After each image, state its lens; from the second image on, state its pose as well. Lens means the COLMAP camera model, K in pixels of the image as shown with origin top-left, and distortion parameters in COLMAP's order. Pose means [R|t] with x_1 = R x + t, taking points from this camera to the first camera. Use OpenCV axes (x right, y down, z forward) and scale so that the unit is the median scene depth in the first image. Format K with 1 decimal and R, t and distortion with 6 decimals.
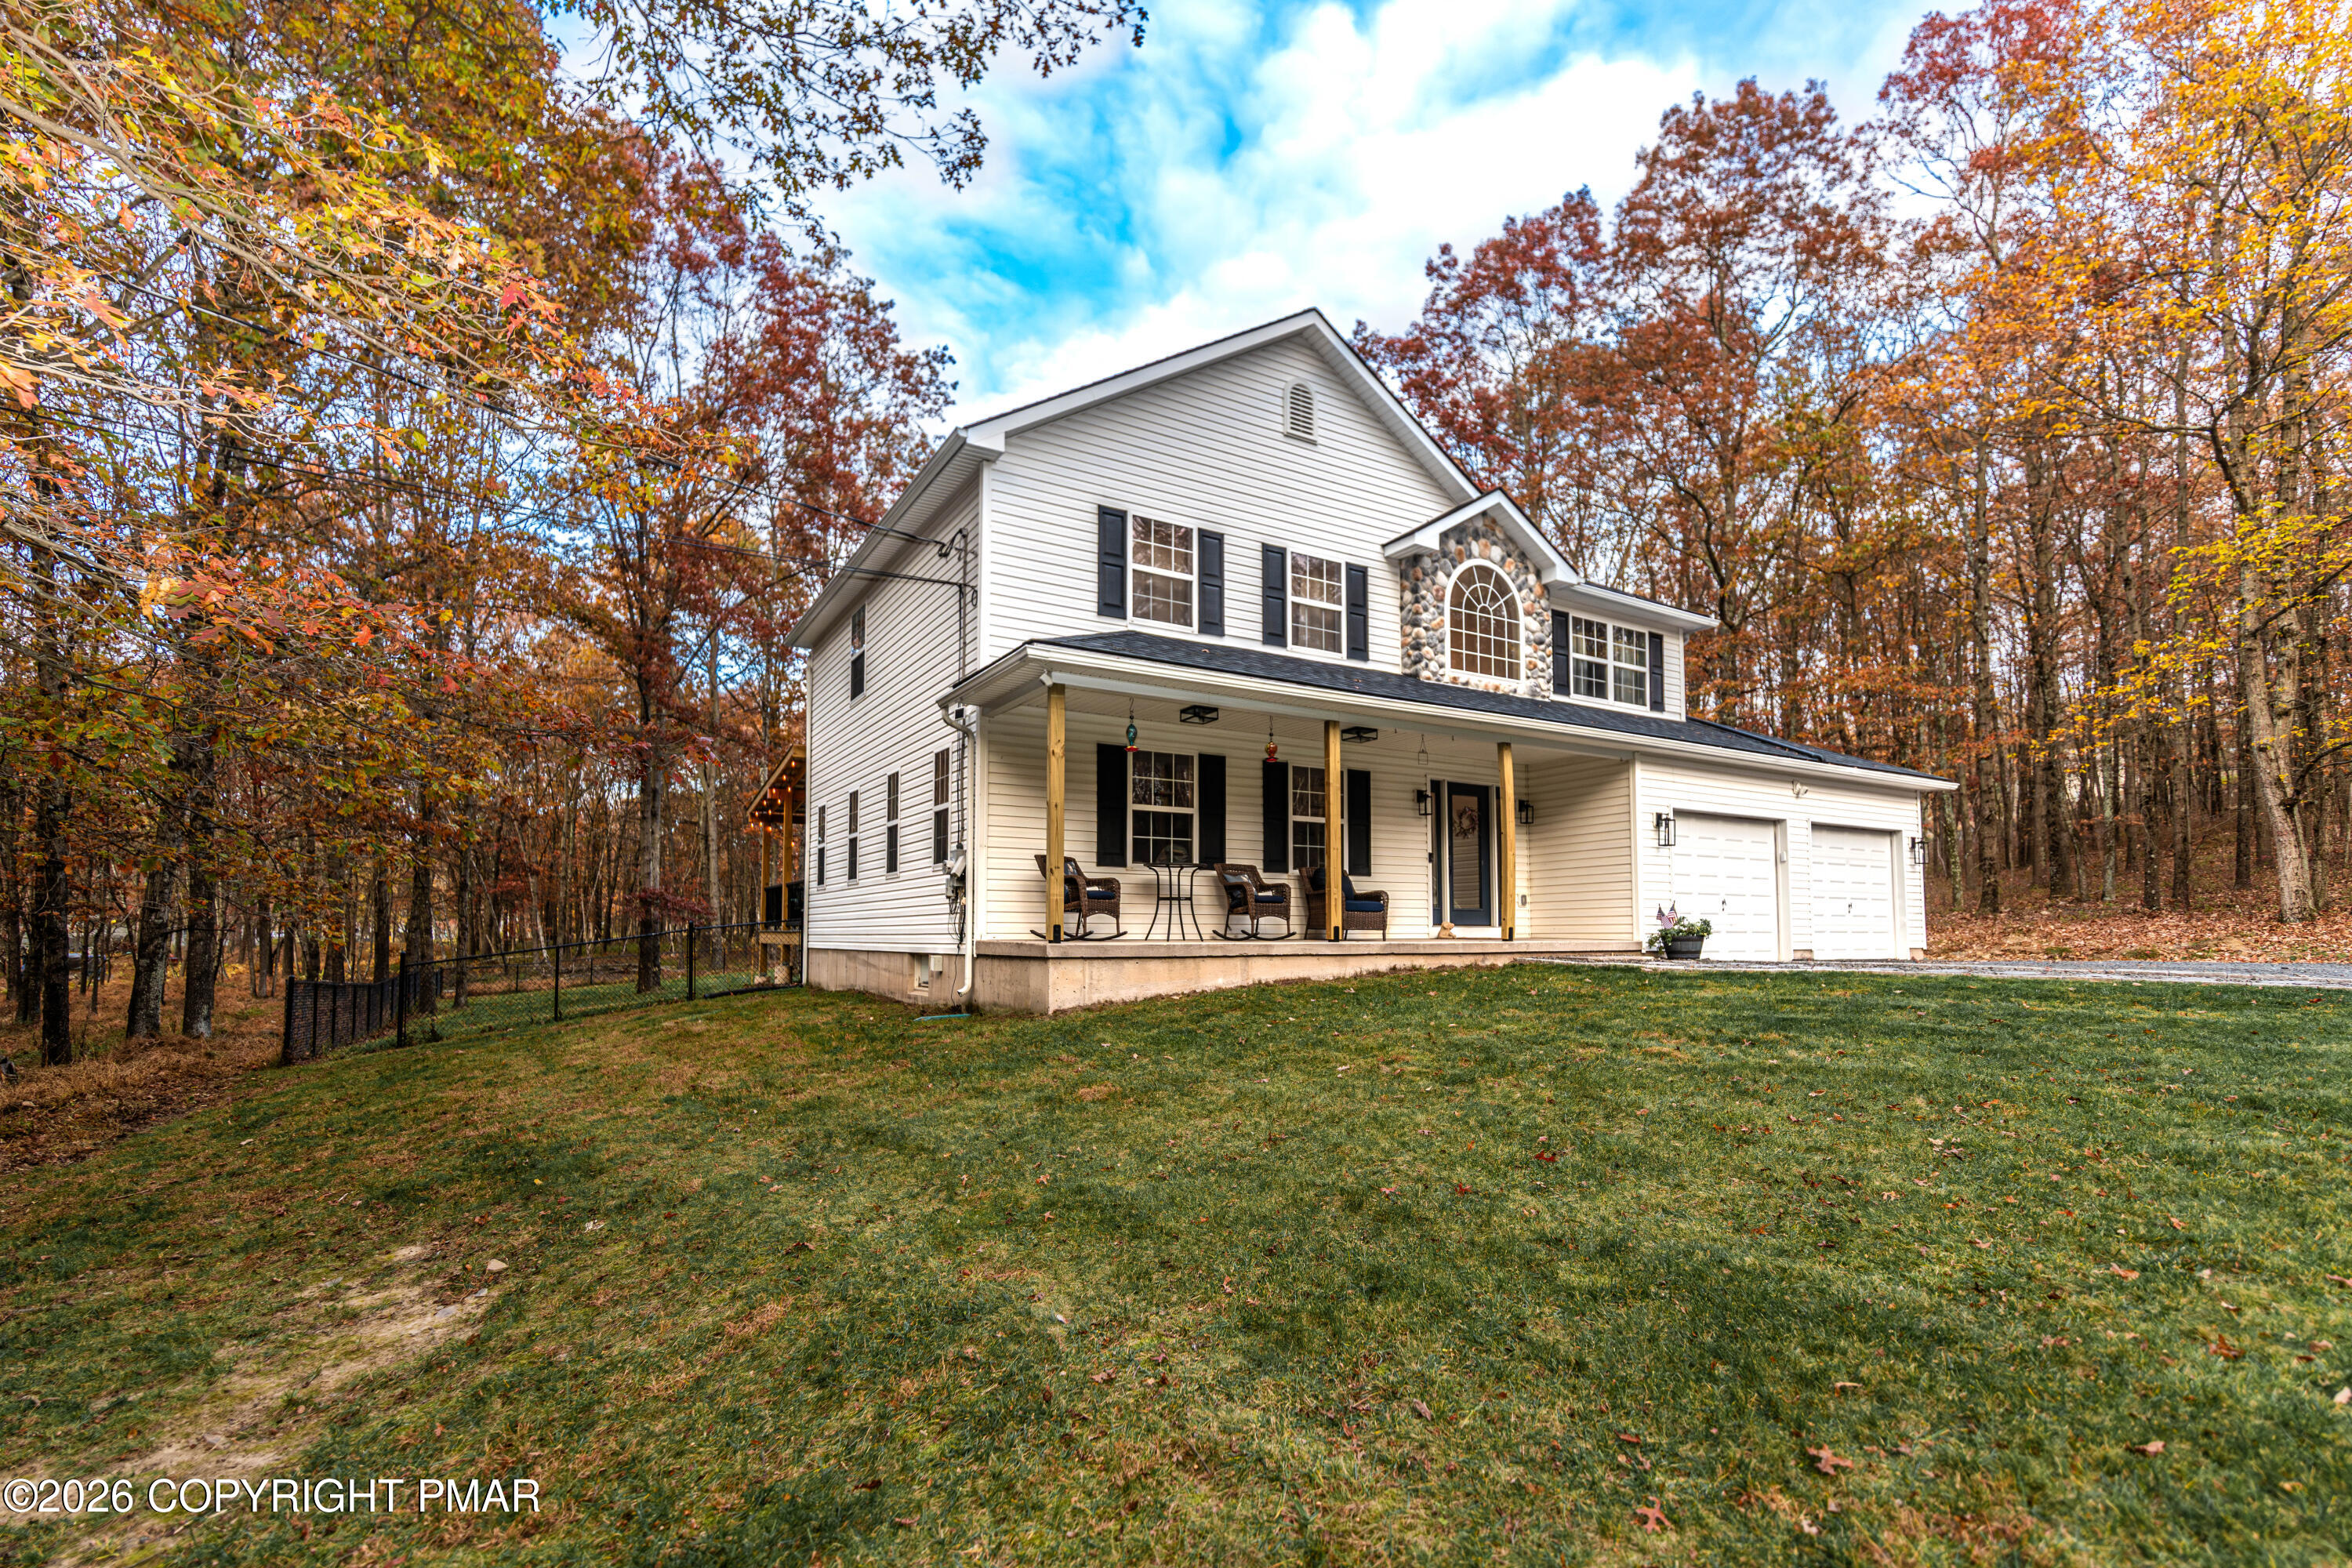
lens RADIAL K [[1045.5, 0, 1222.9], [0, 1045.5, 875.6], [0, 0, 1]] dist [0.010534, 0.000237]
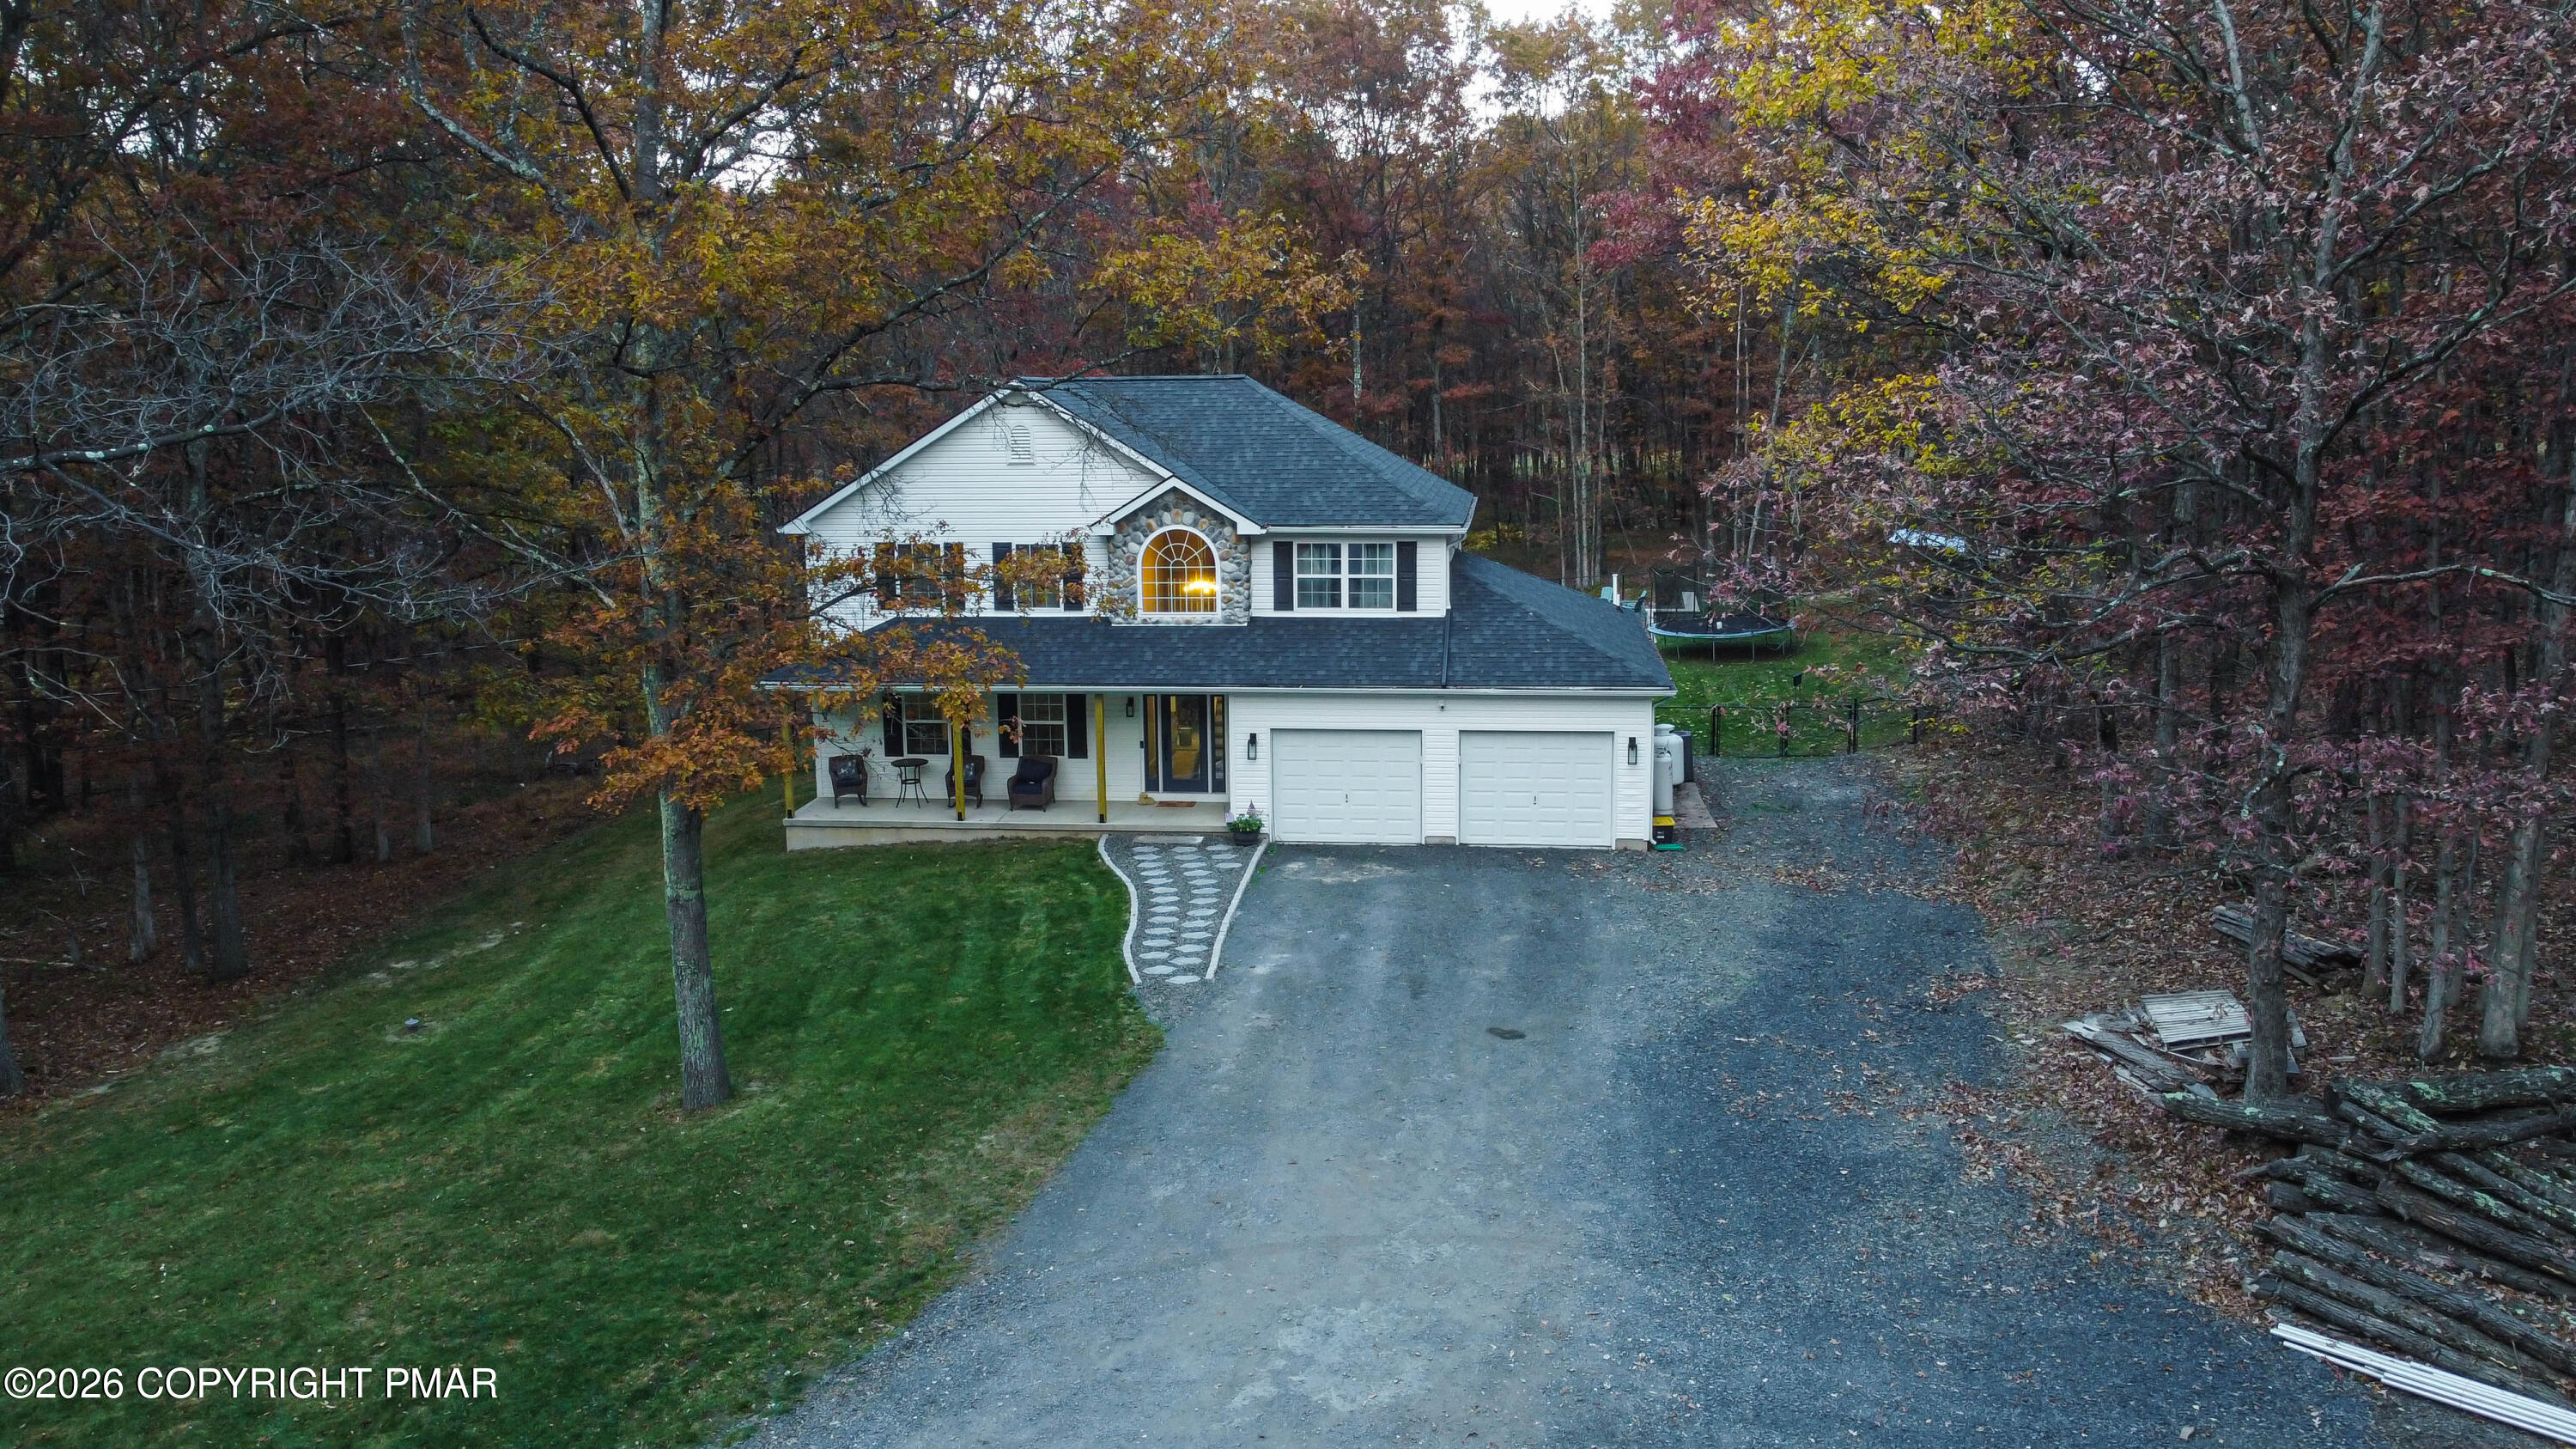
lens RADIAL K [[1883.4, 0, 1396.5], [0, 1883.4, 679.0], [0, 0, 1]] dist [0.005205, -0.000482]
pose [[0.811821, 0.091320, -0.576722, 1.964595], [0.032105, 0.979220, 0.200245, -0.610326], [0.583024, -0.181079, 0.792019, -0.793478]]
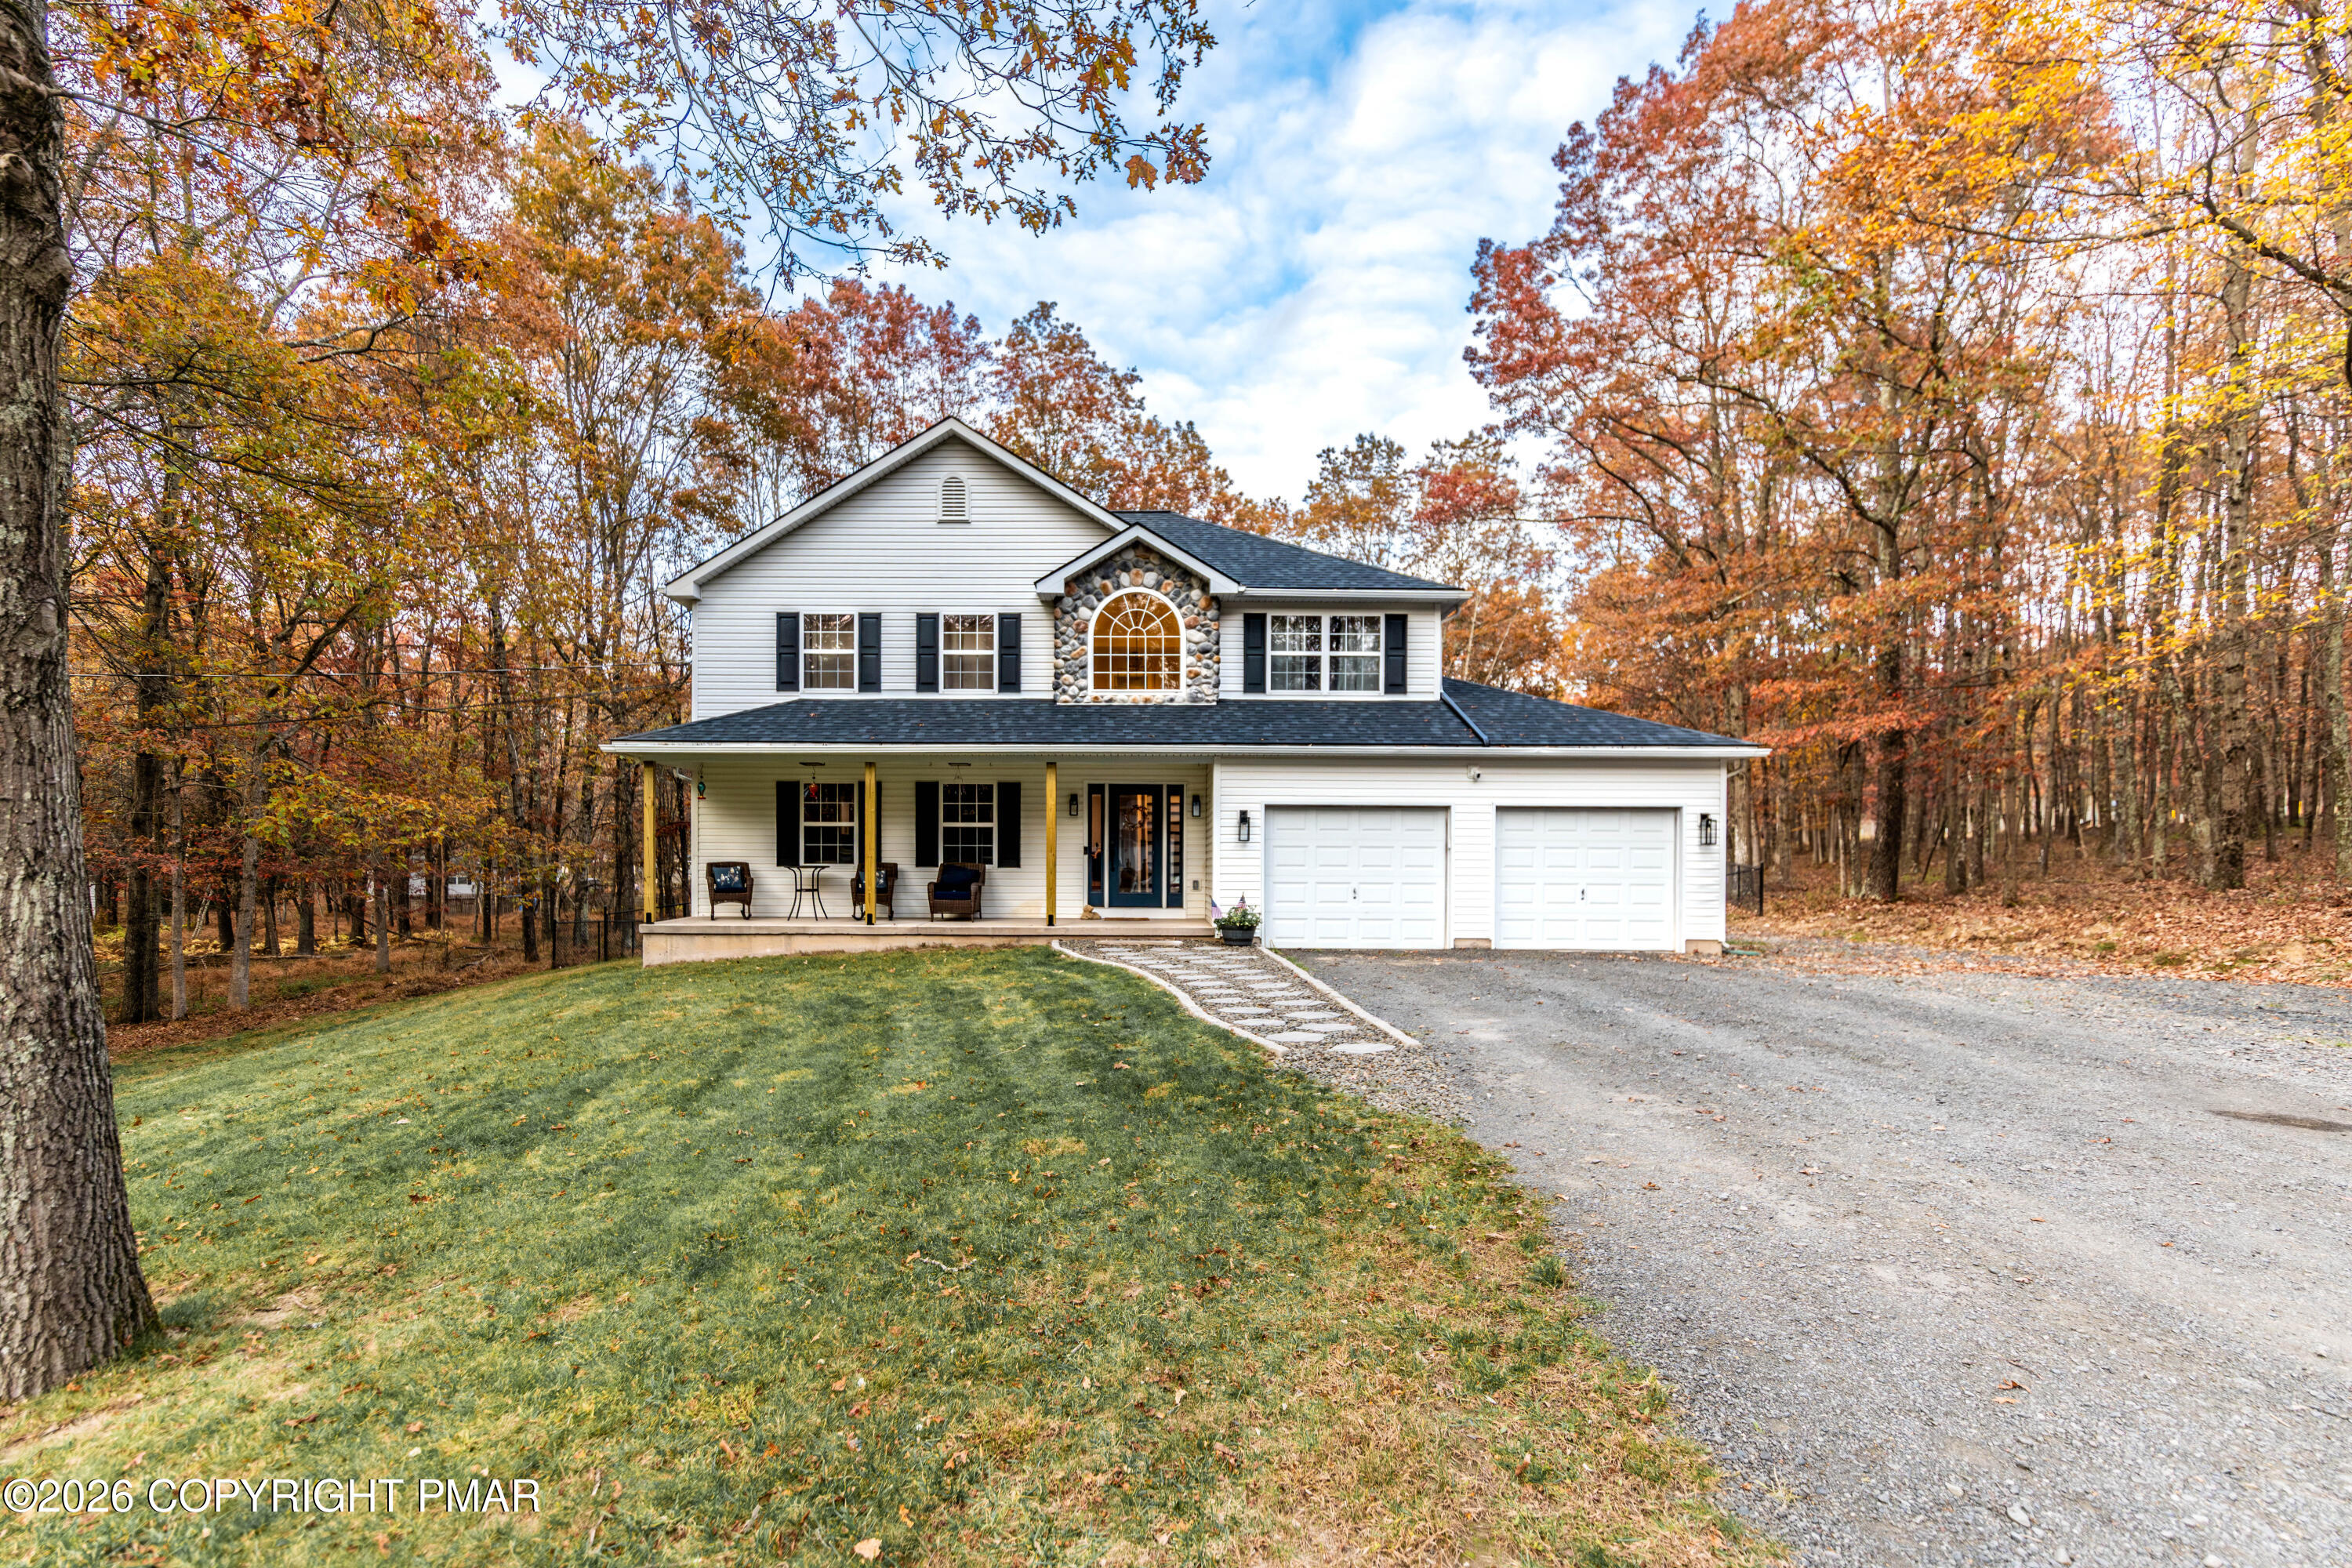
lens RADIAL K [[1045.5, 0, 1156.8], [0, 1045.5, 865.9], [0, 0, 1]] dist [0.010534, 0.000237]
pose [[0.854612, 0.009579, -0.519179, 0.910495], [0.022154, 0.998247, 0.054885, -0.065135], [0.518795, -0.058407, 0.852901, 0.027131]]
